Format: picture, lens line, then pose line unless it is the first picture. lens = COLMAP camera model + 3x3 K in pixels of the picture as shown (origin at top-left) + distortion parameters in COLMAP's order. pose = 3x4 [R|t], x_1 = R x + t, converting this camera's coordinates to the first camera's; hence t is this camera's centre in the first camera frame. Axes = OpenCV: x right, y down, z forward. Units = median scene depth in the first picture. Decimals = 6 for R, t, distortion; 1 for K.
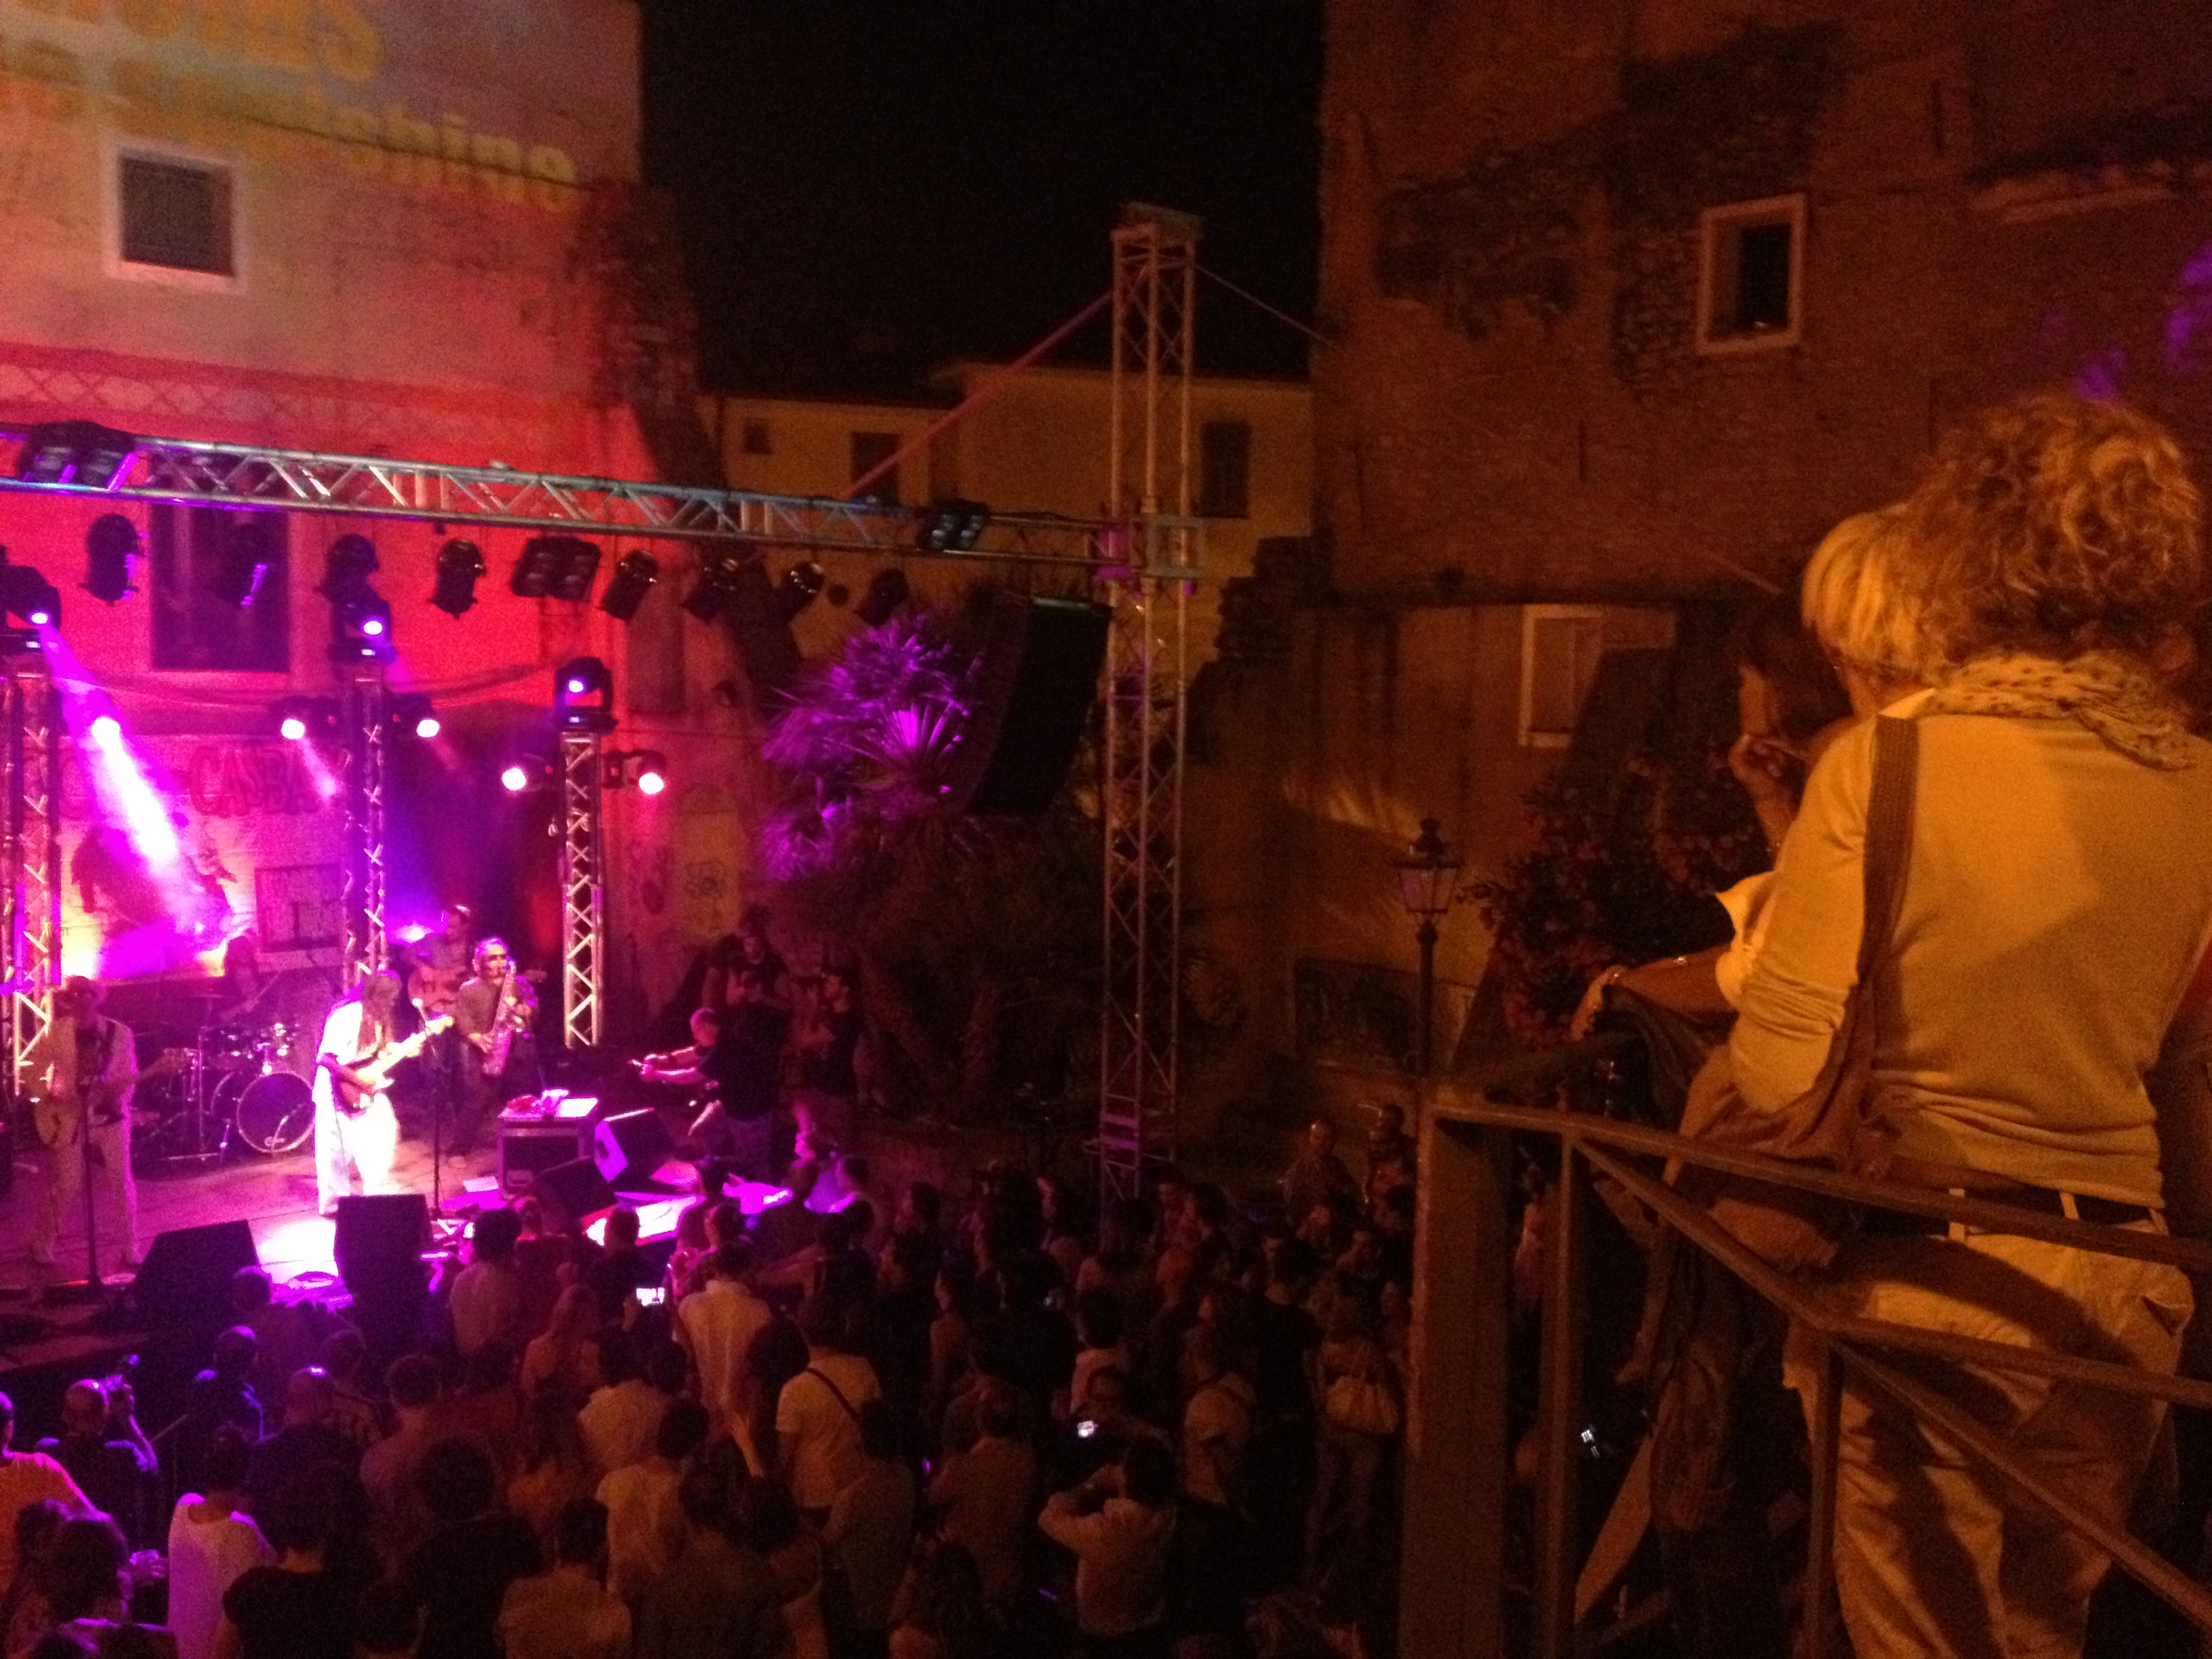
lens RADIAL K [[2179.3, 0, 1092.5], [0, 2179.3, 813.4], [0, 0, 1]] dist [0.137328, -0.293009]
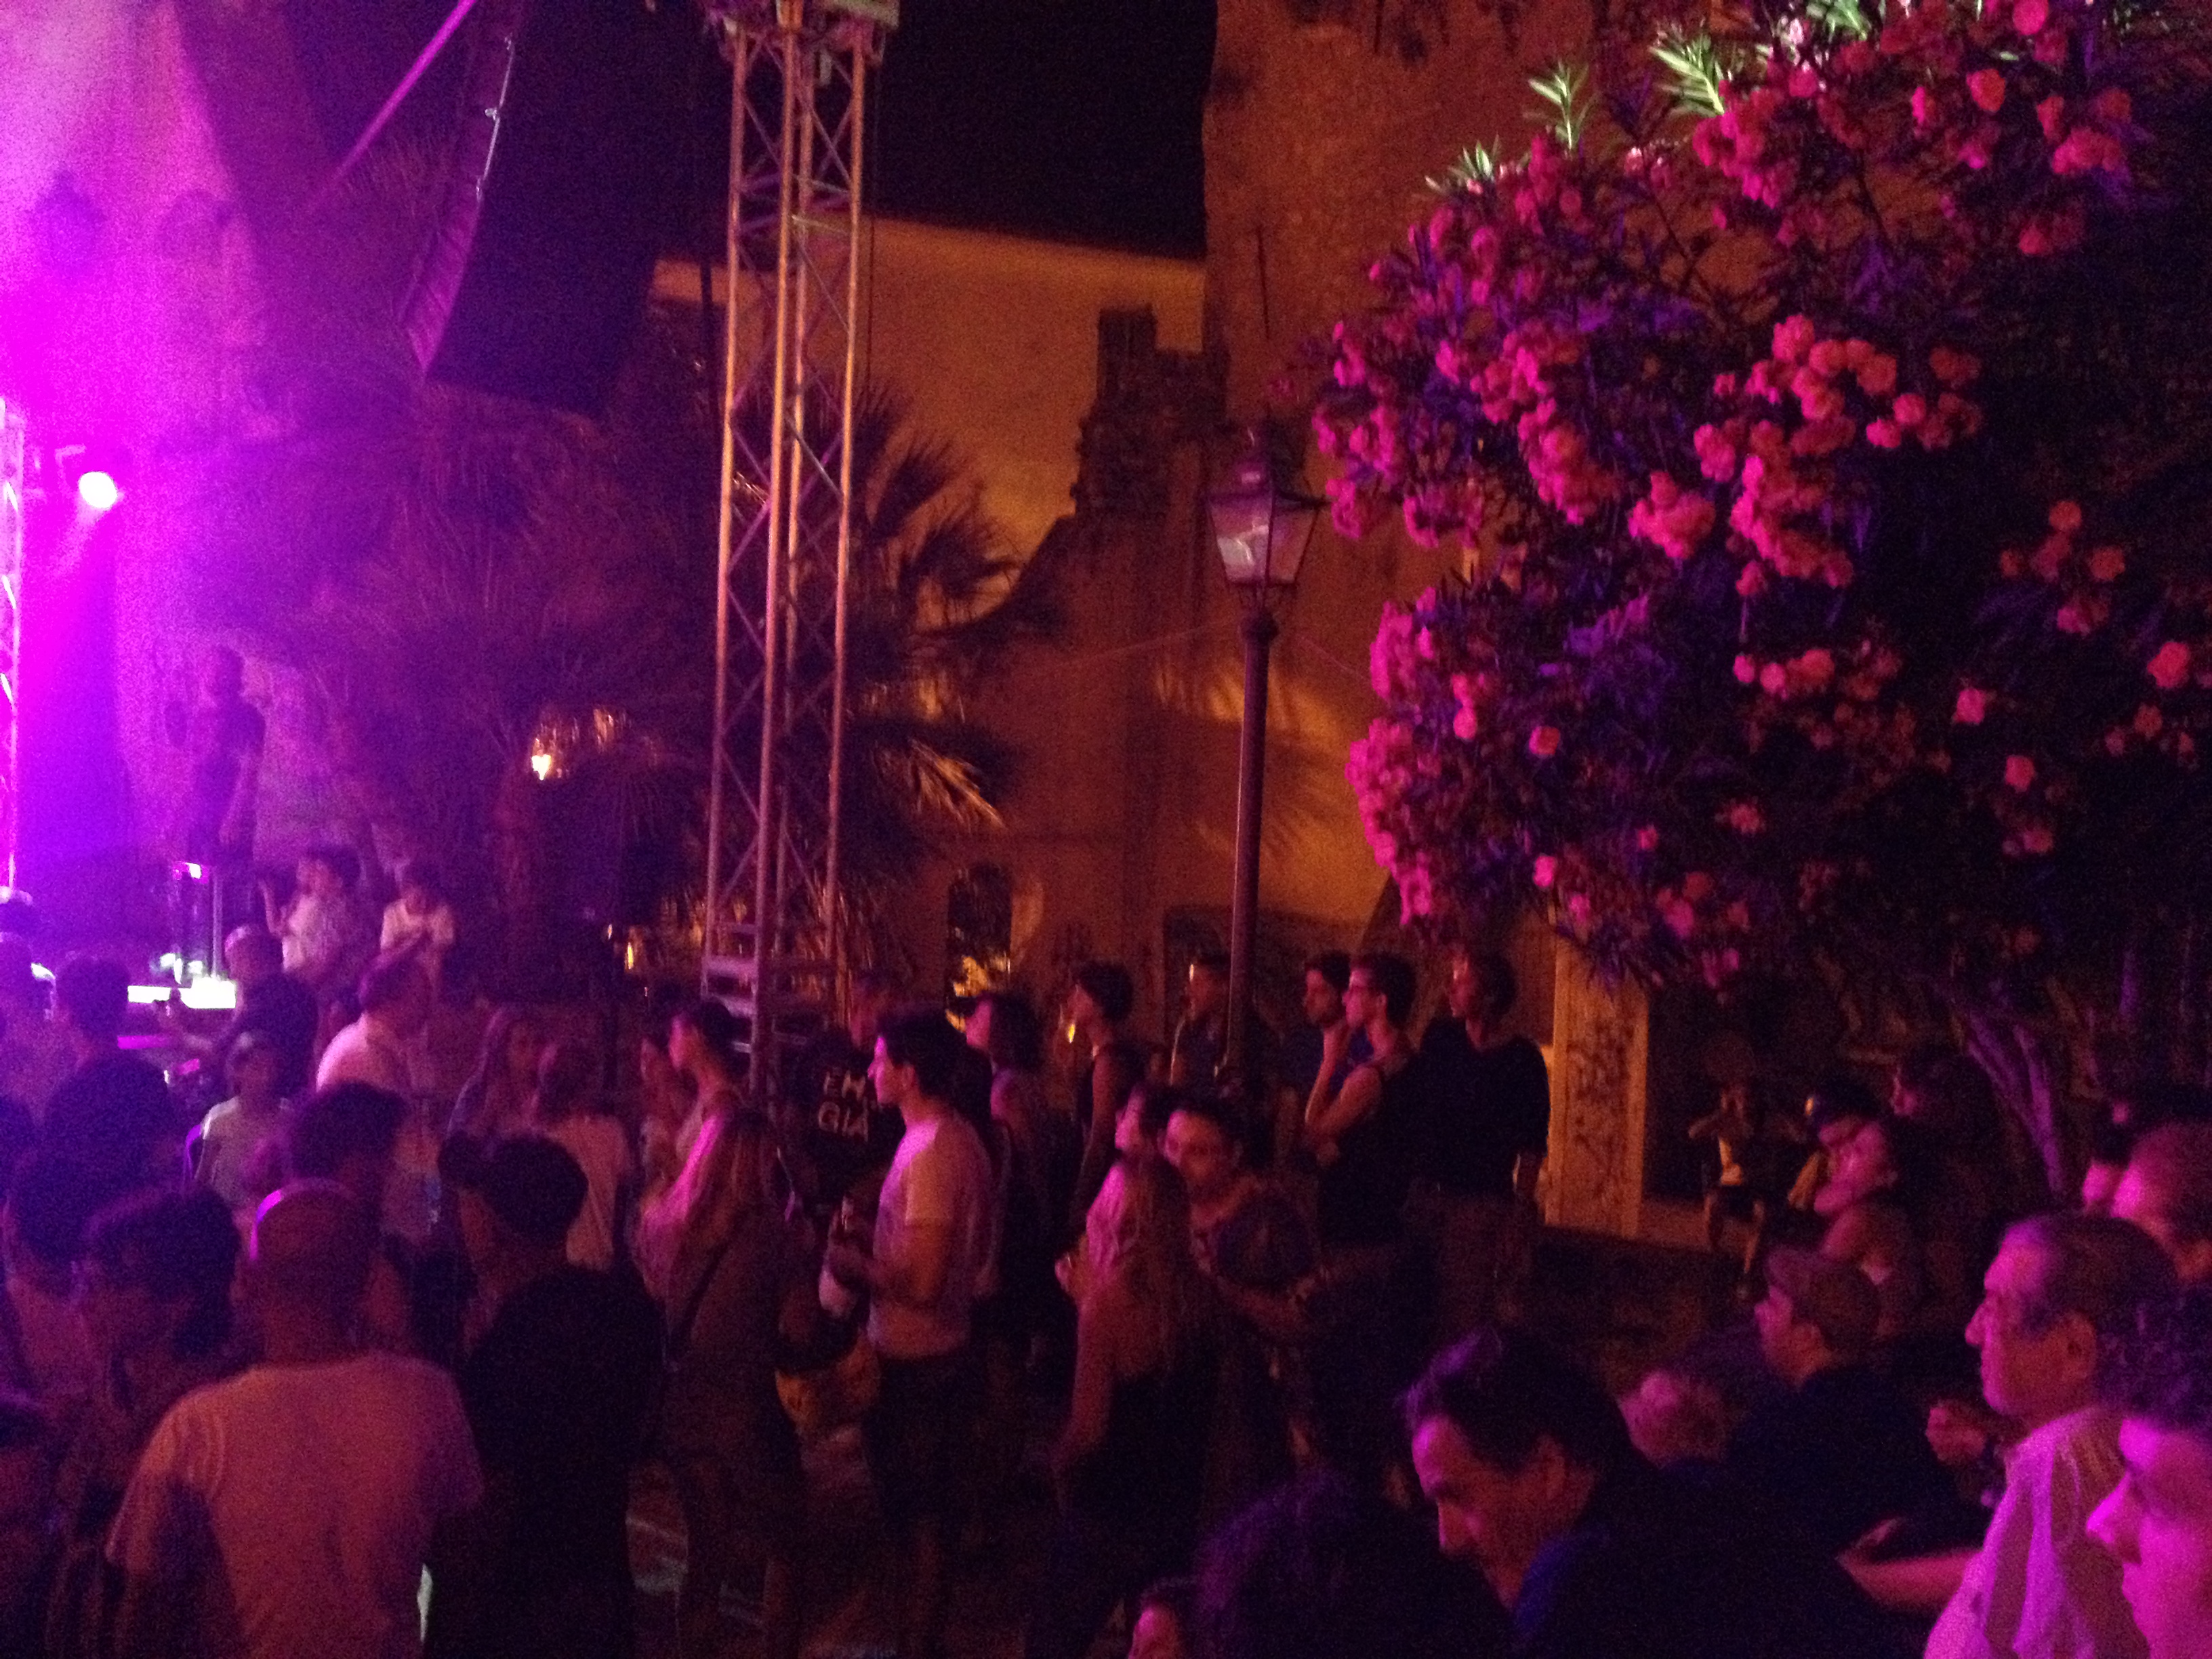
lens RADIAL K [[2256.1, 0, 1095.7], [0, 2256.1, 824.1], [0, 0, 1]] dist [0.138005, -0.333964]
pose [[0.999493, 0.025463, 0.019090, 0.096537], [-0.024689, 0.998906, -0.039721, 0.125085], [-0.020081, 0.039229, 0.999028, 0.402492]]
